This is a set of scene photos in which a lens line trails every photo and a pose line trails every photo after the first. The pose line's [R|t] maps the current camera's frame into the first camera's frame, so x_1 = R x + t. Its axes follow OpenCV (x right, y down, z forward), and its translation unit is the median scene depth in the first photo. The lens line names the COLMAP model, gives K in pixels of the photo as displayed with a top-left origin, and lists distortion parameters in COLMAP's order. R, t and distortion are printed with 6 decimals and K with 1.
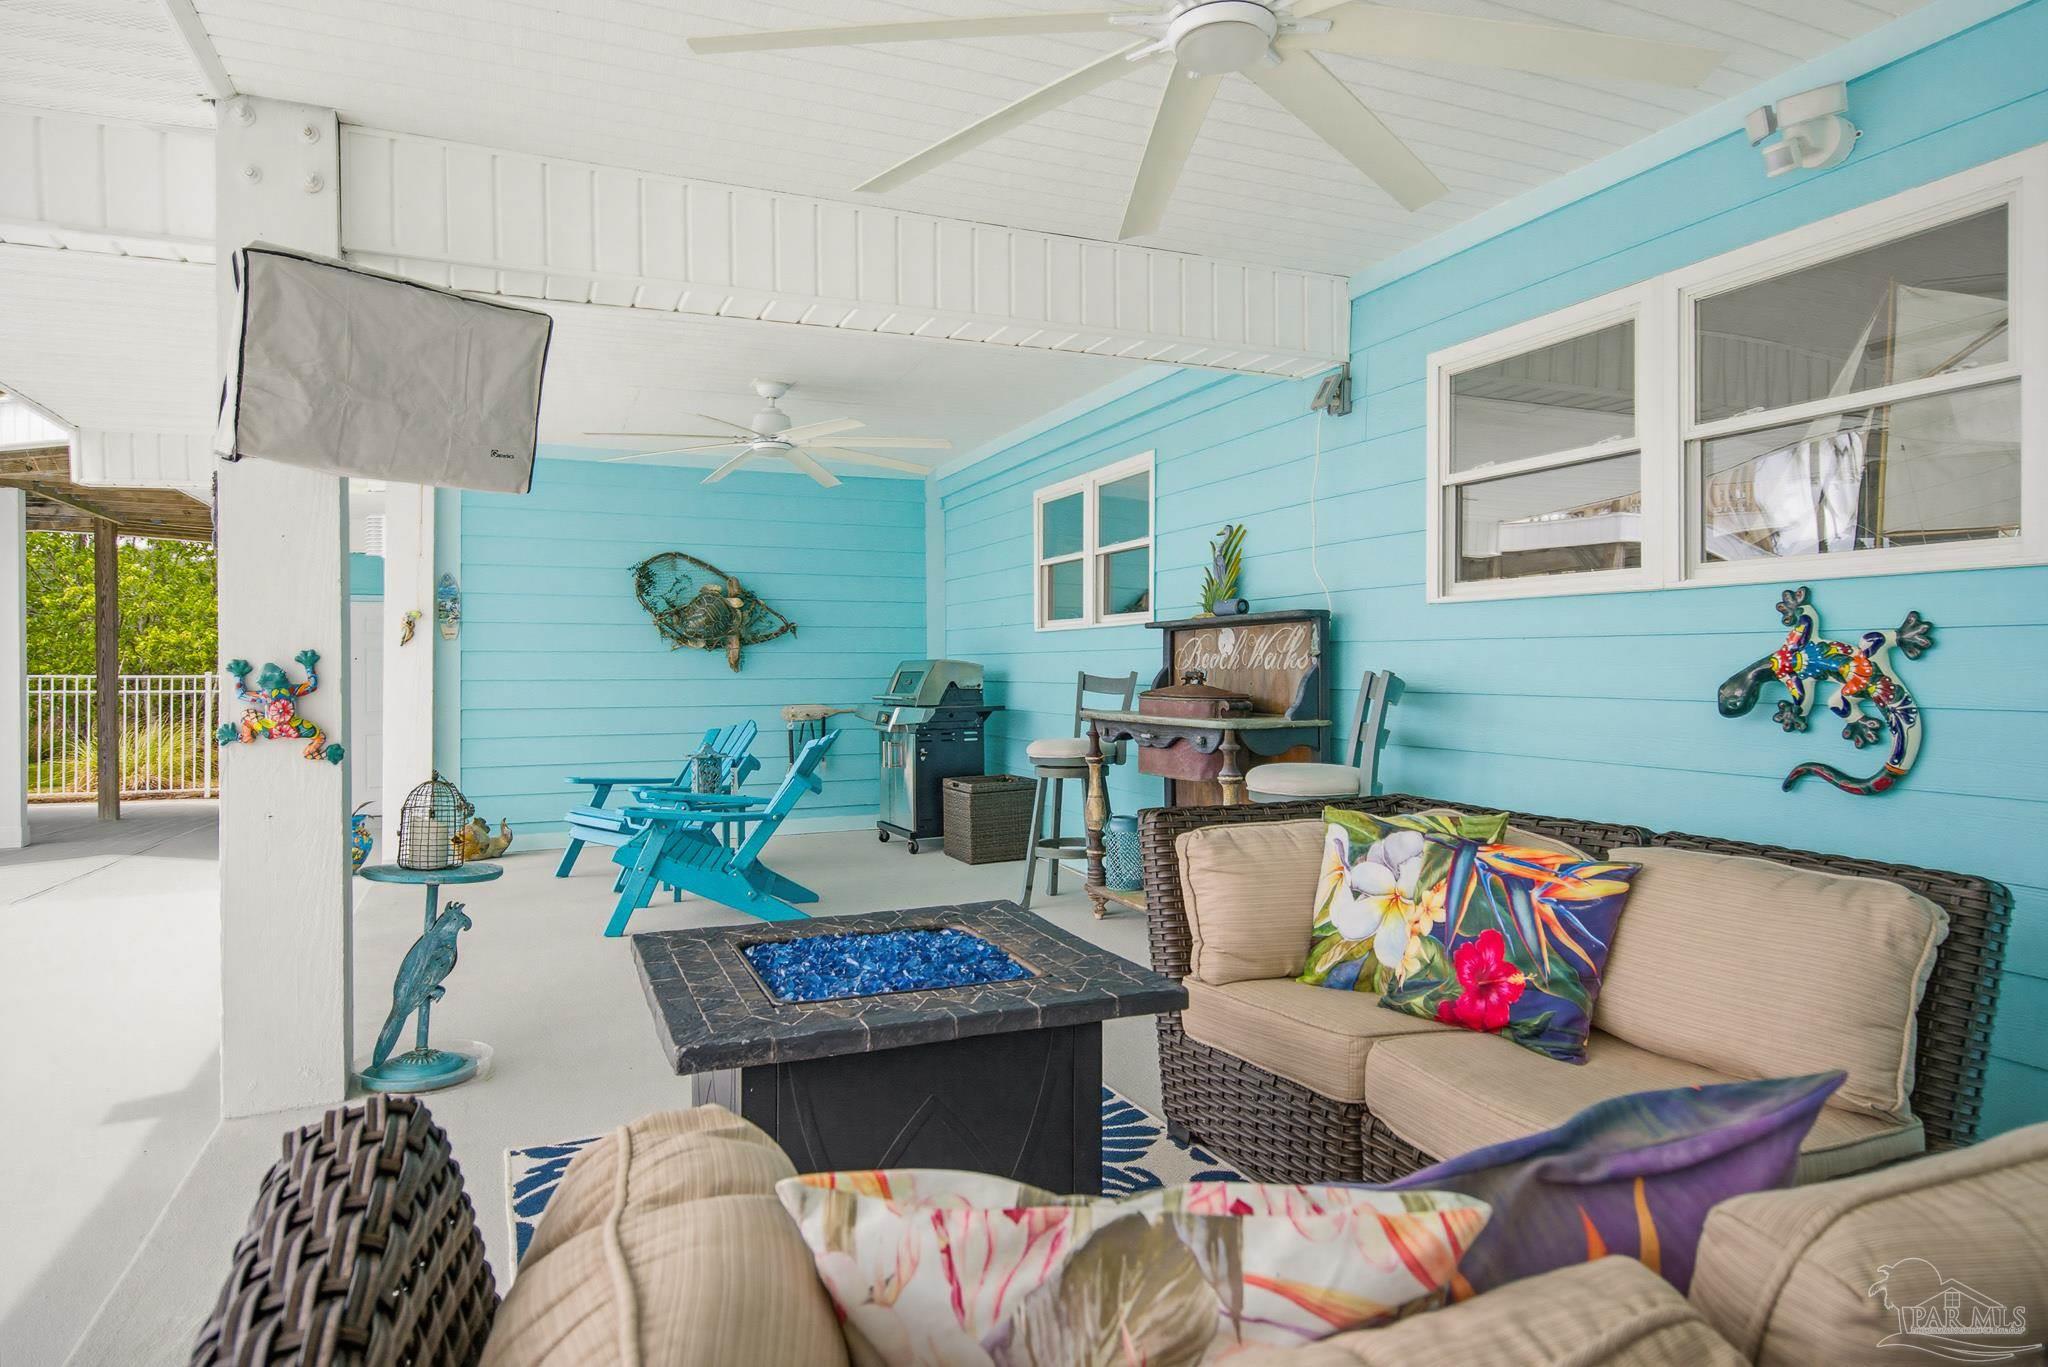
lens RADIAL K [[1184.1, 0, 1030.1], [0, 1184.1, 659.5], [0, 0, 1]] dist [0.002564, -0.018490]
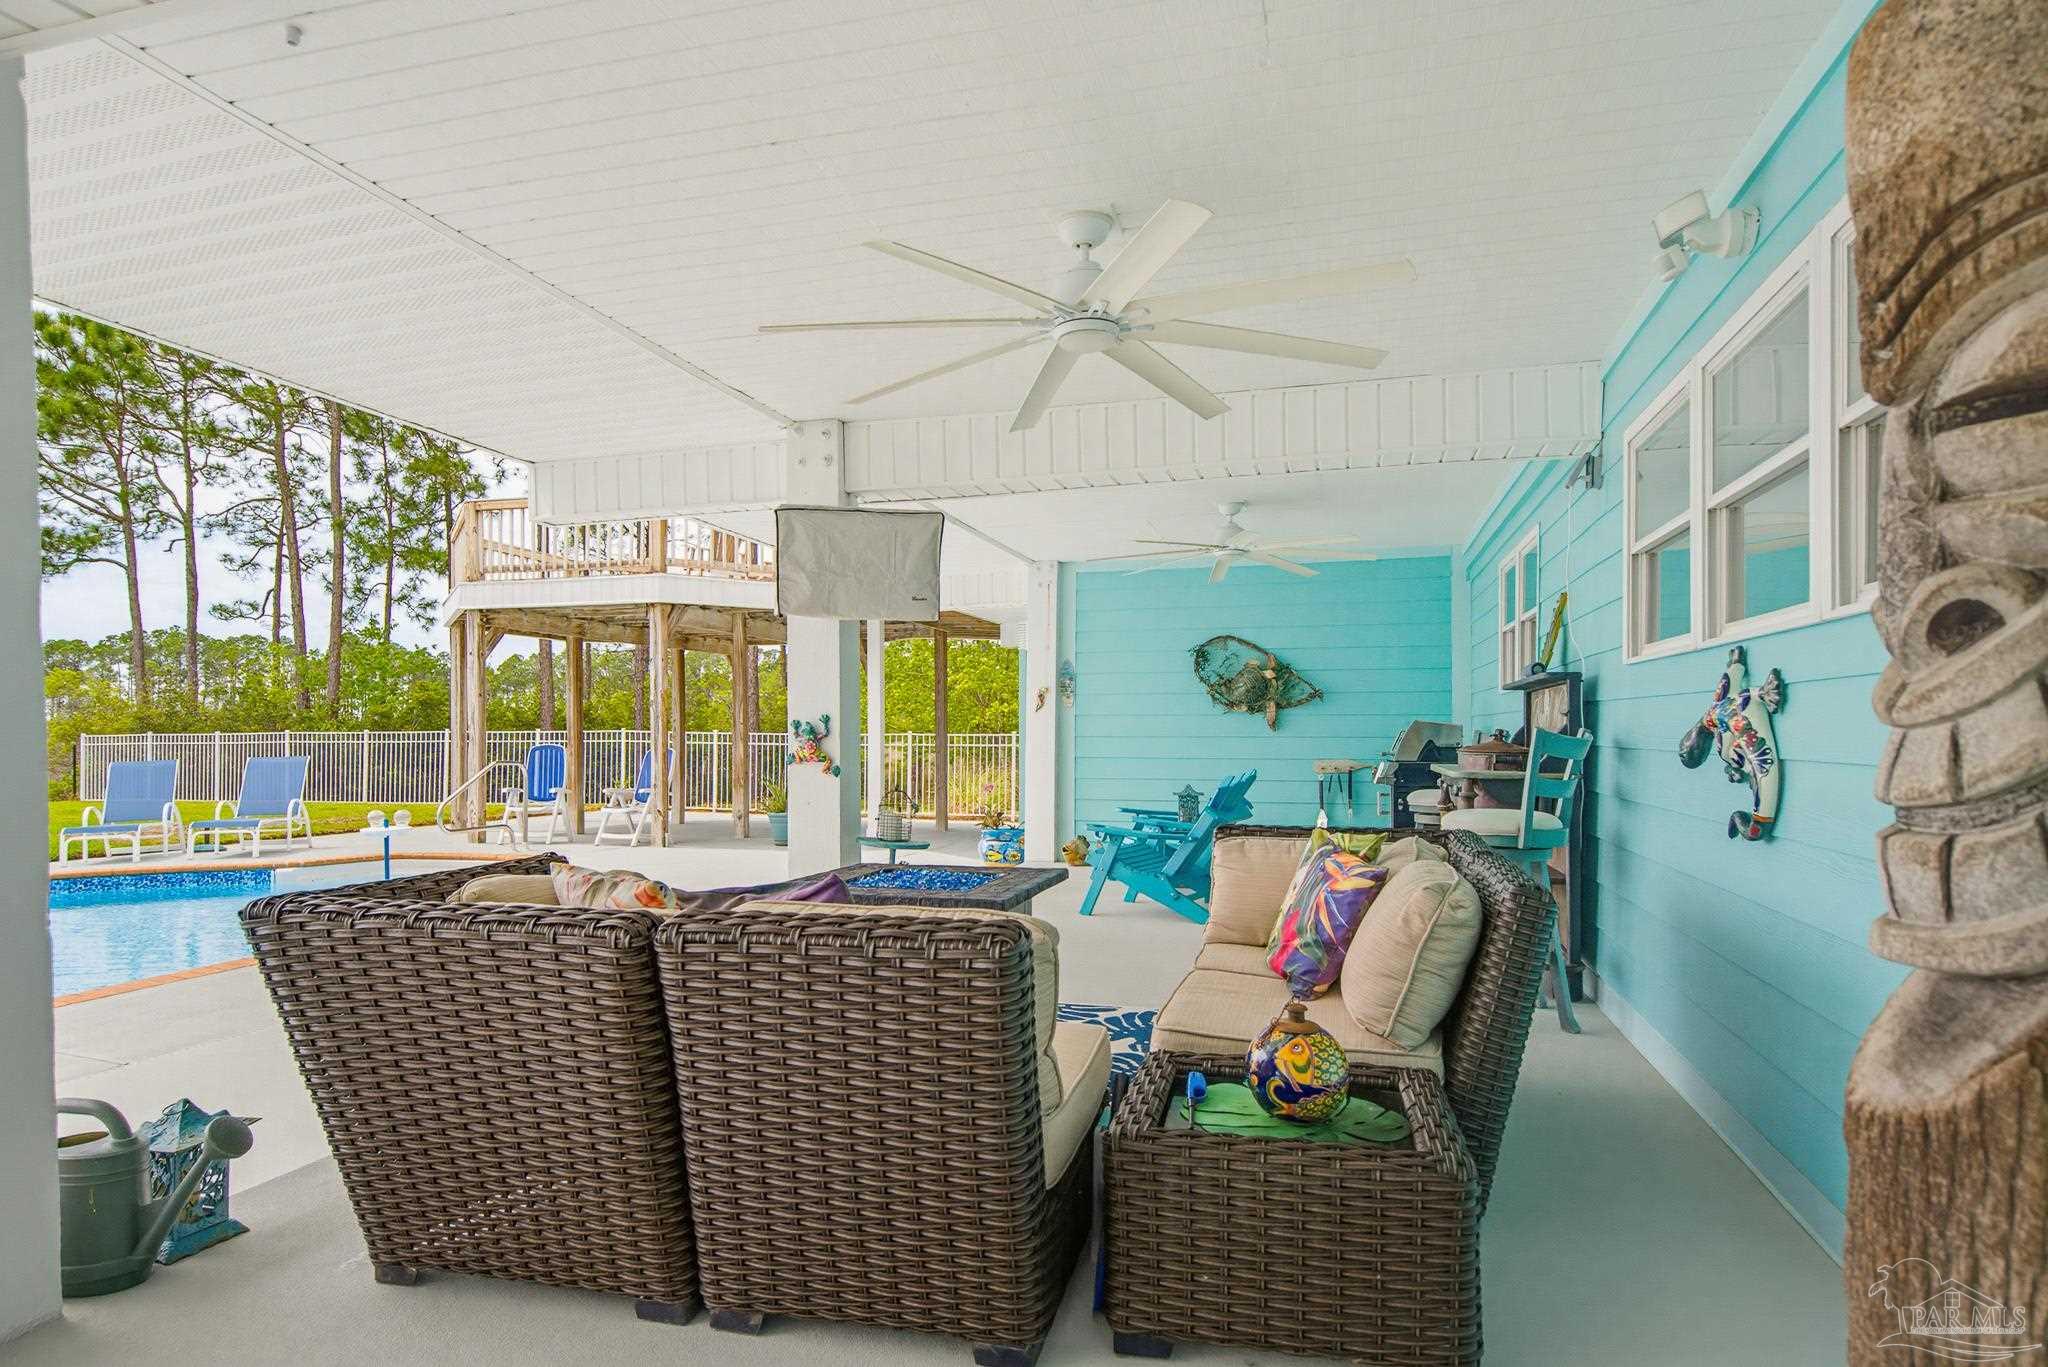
lens RADIAL K [[1162.5, 0, 1030.5], [0, 1162.5, 709.9], [0, 0, 1]] dist [-0.000045, -0.001456]
pose [[0.777846, -0.008875, -0.628392, 0.476426], [0.001614, 0.999925, -0.012124, 0.004298], [0.628453, 0.008417, 0.777802, -0.128034]]
